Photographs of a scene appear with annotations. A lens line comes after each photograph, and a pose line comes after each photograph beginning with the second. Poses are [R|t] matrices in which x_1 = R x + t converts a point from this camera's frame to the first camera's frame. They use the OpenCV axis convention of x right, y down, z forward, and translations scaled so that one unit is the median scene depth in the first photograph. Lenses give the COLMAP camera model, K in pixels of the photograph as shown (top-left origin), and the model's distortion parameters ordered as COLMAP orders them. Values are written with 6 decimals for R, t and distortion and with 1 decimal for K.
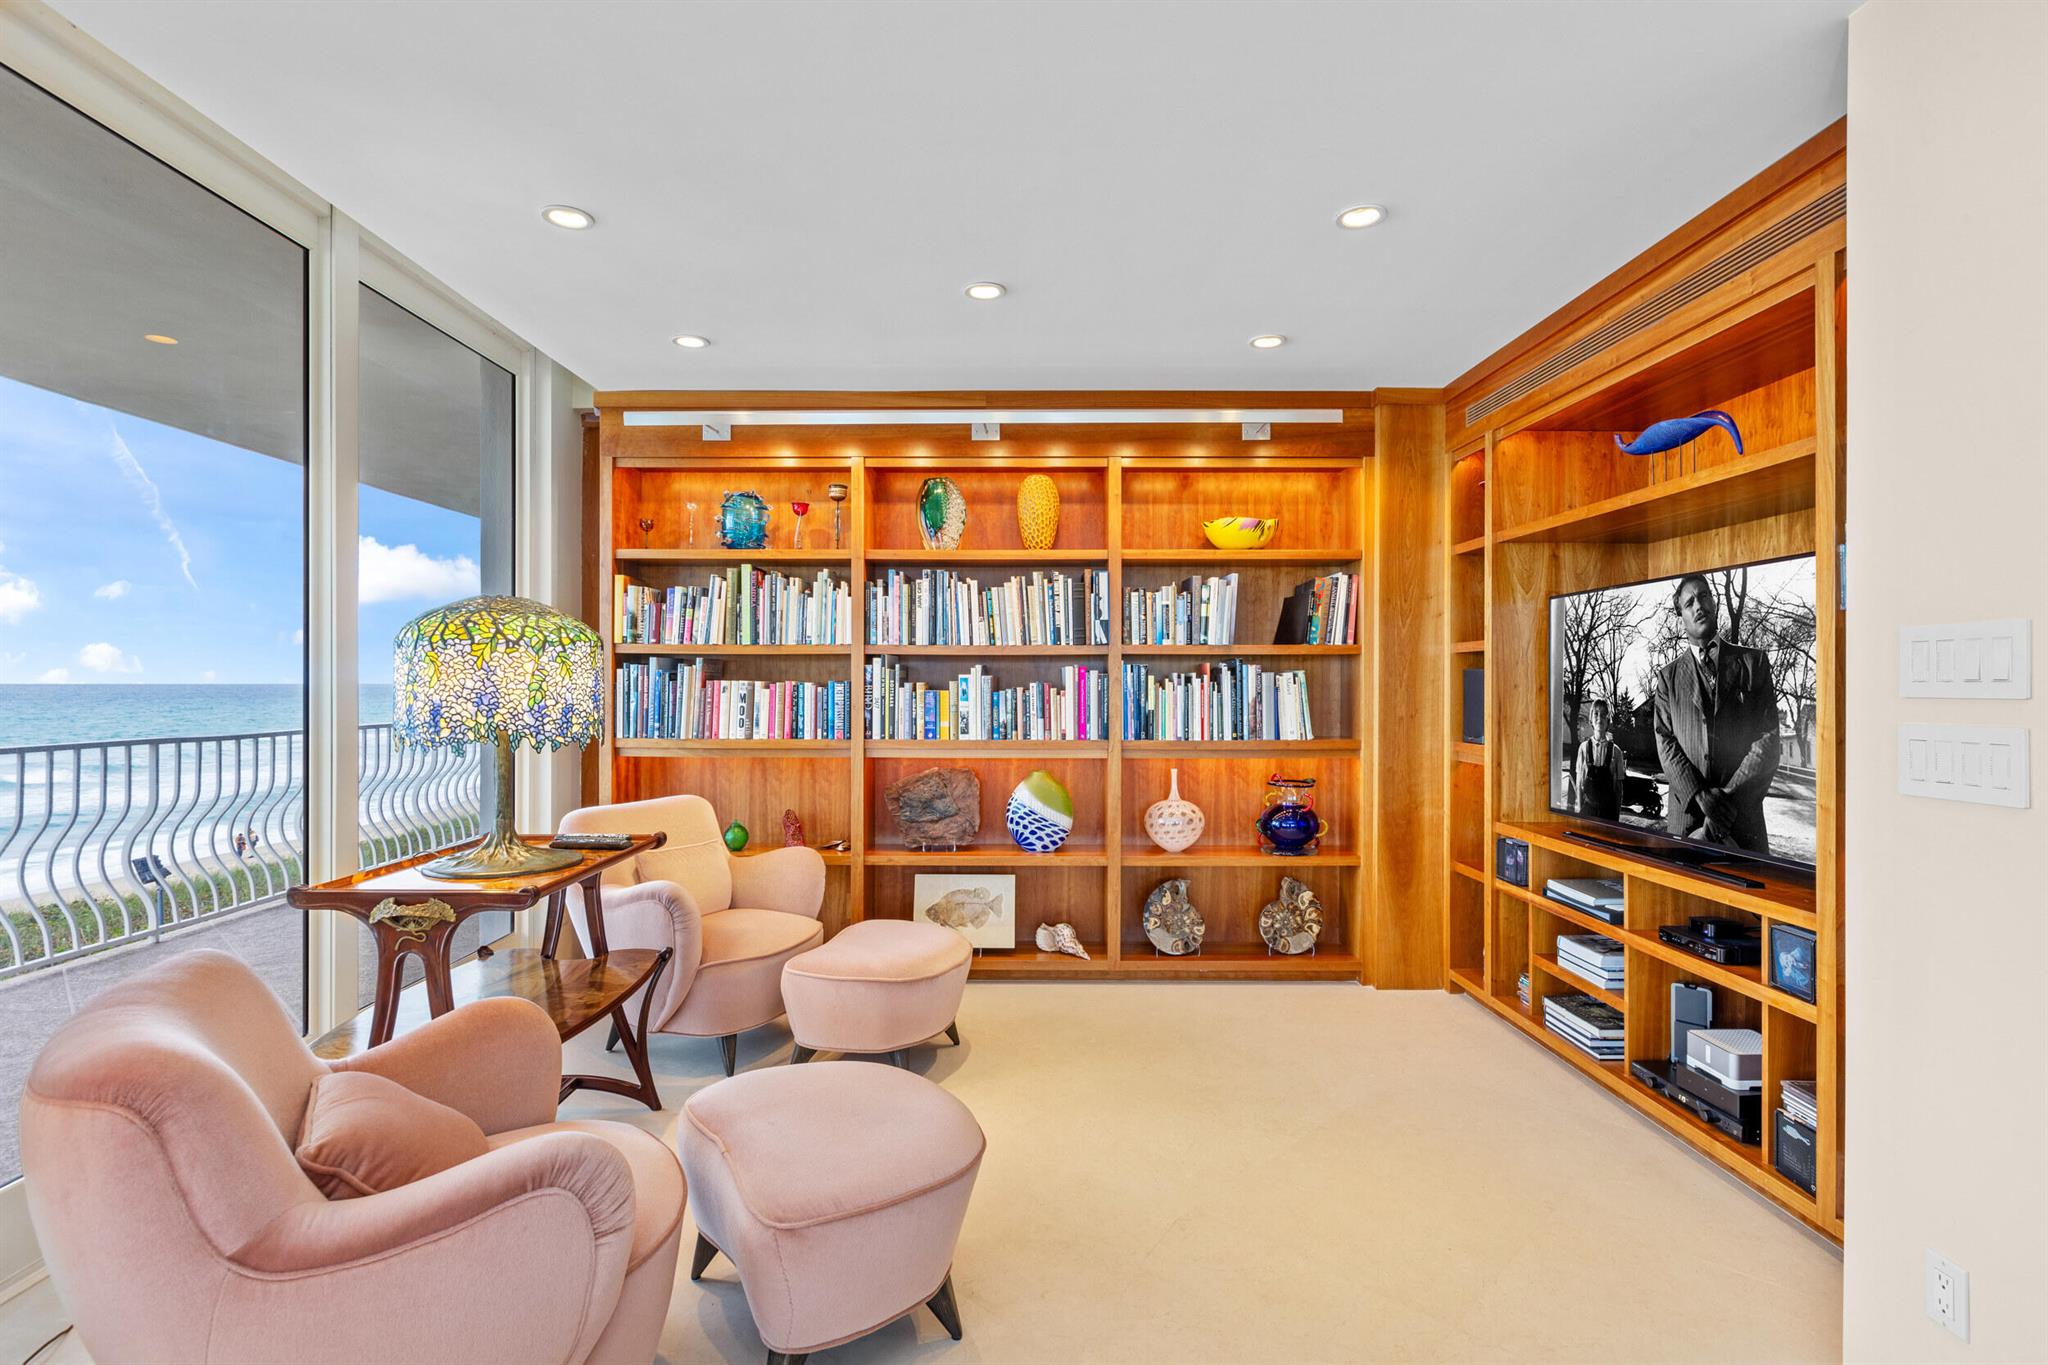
lens RADIAL K [[1113.4, 0, 1024.0], [0, 1113.4, 682.5], [0, 0, 1]] dist [-0.000677, -0.000062]
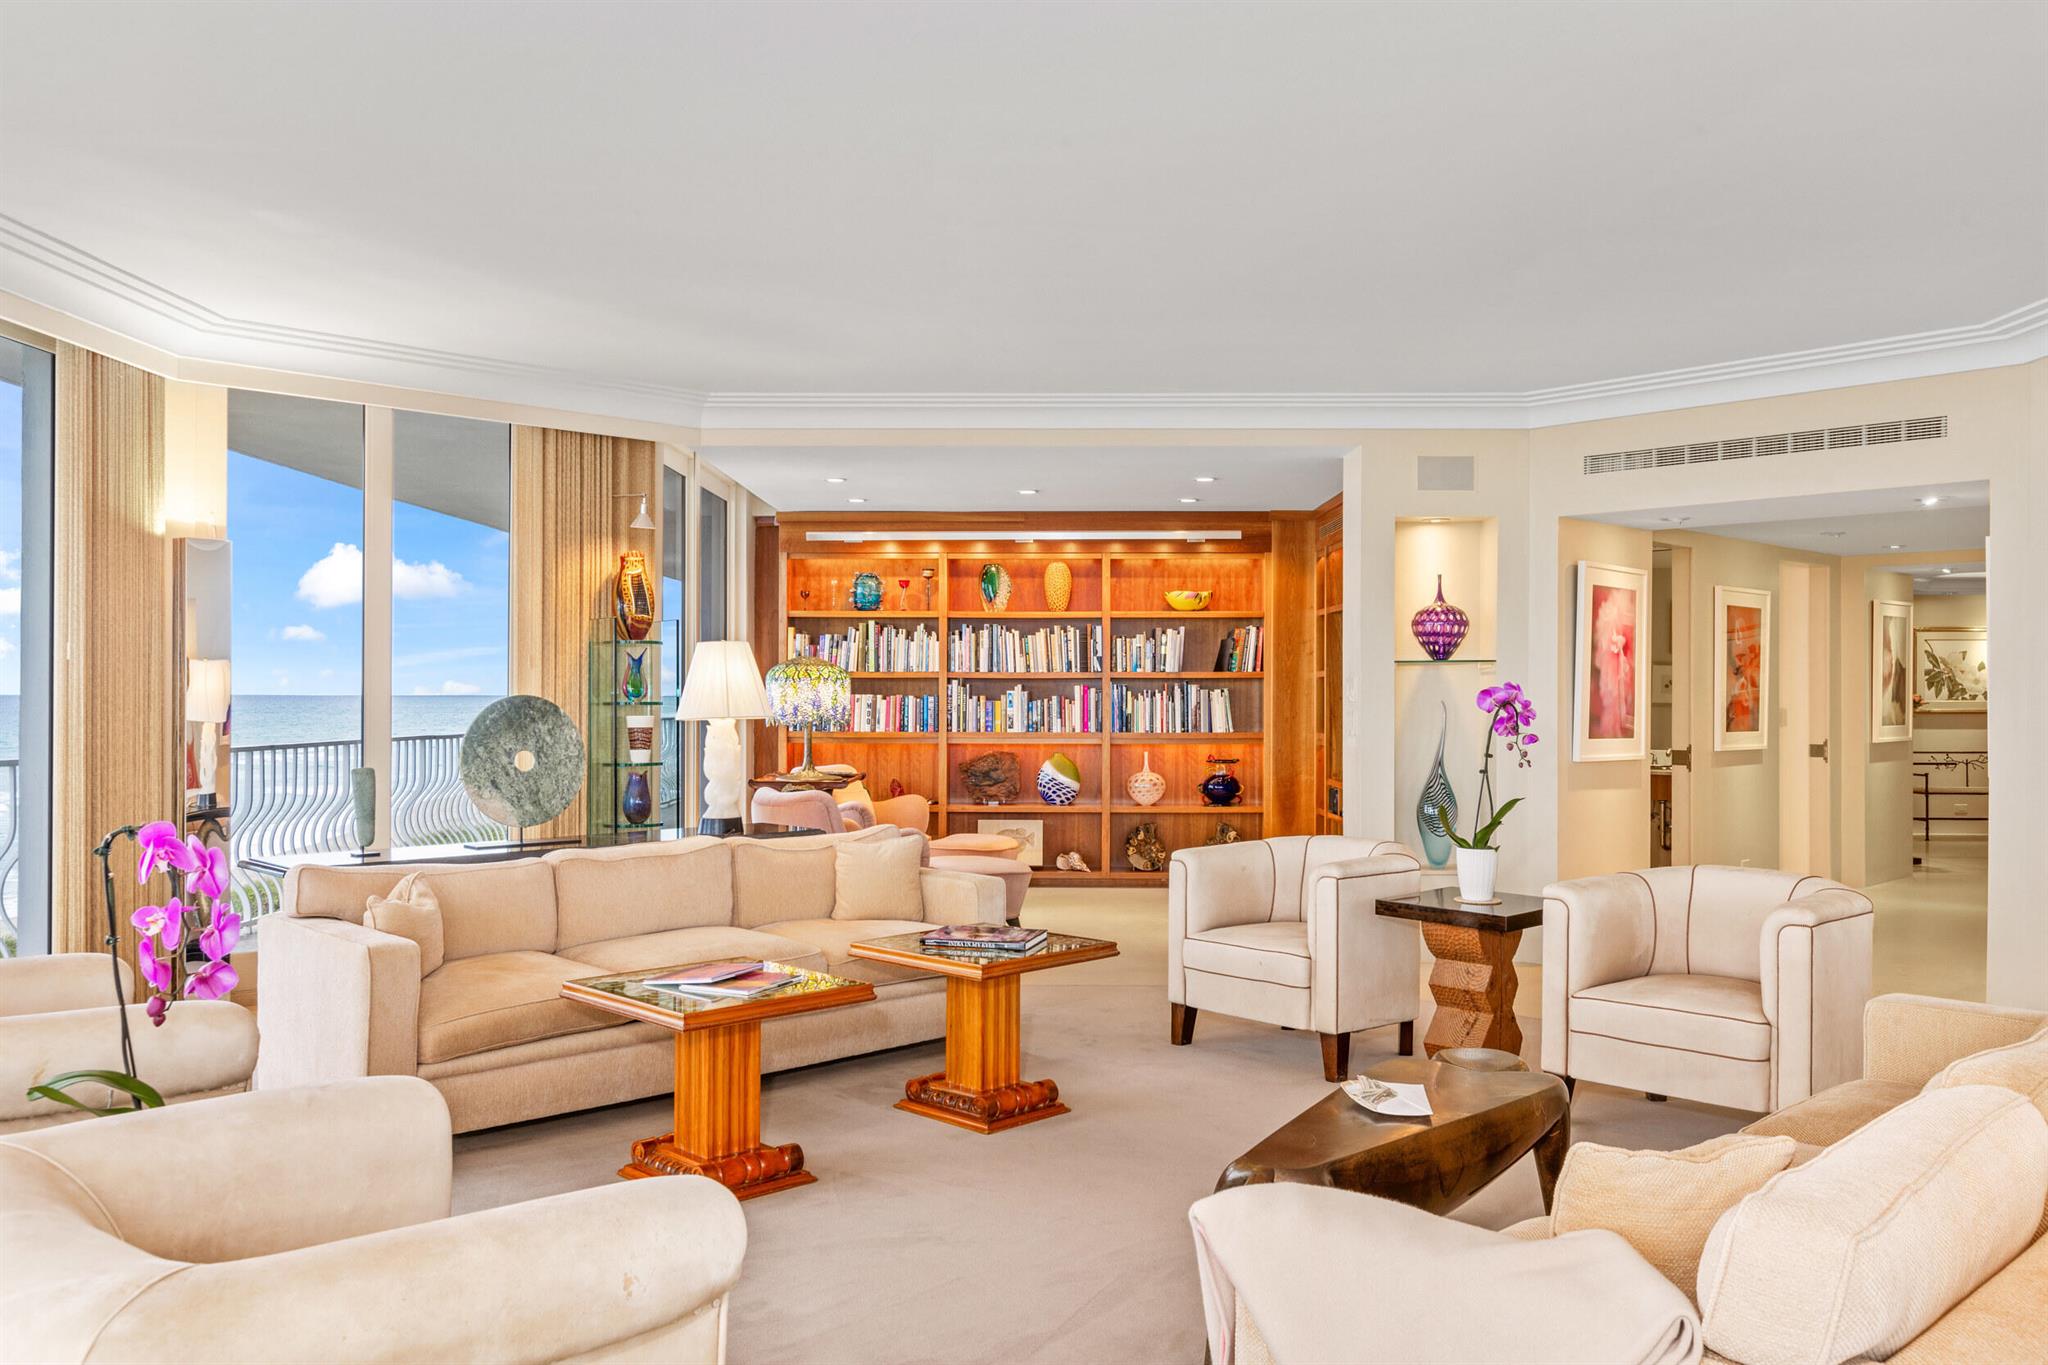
lens RADIAL K [[1592.4, 0, 1024.0], [0, 1592.4, 682.5], [0, 0, 1]] dist [-0.006011, -0.004918]
pose [[0.999861, 0.000109, -0.016694, 0.002946], [-0.000231, 0.999973, -0.007328, -0.002375], [0.016692, 0.007331, 0.999834, -1.243430]]
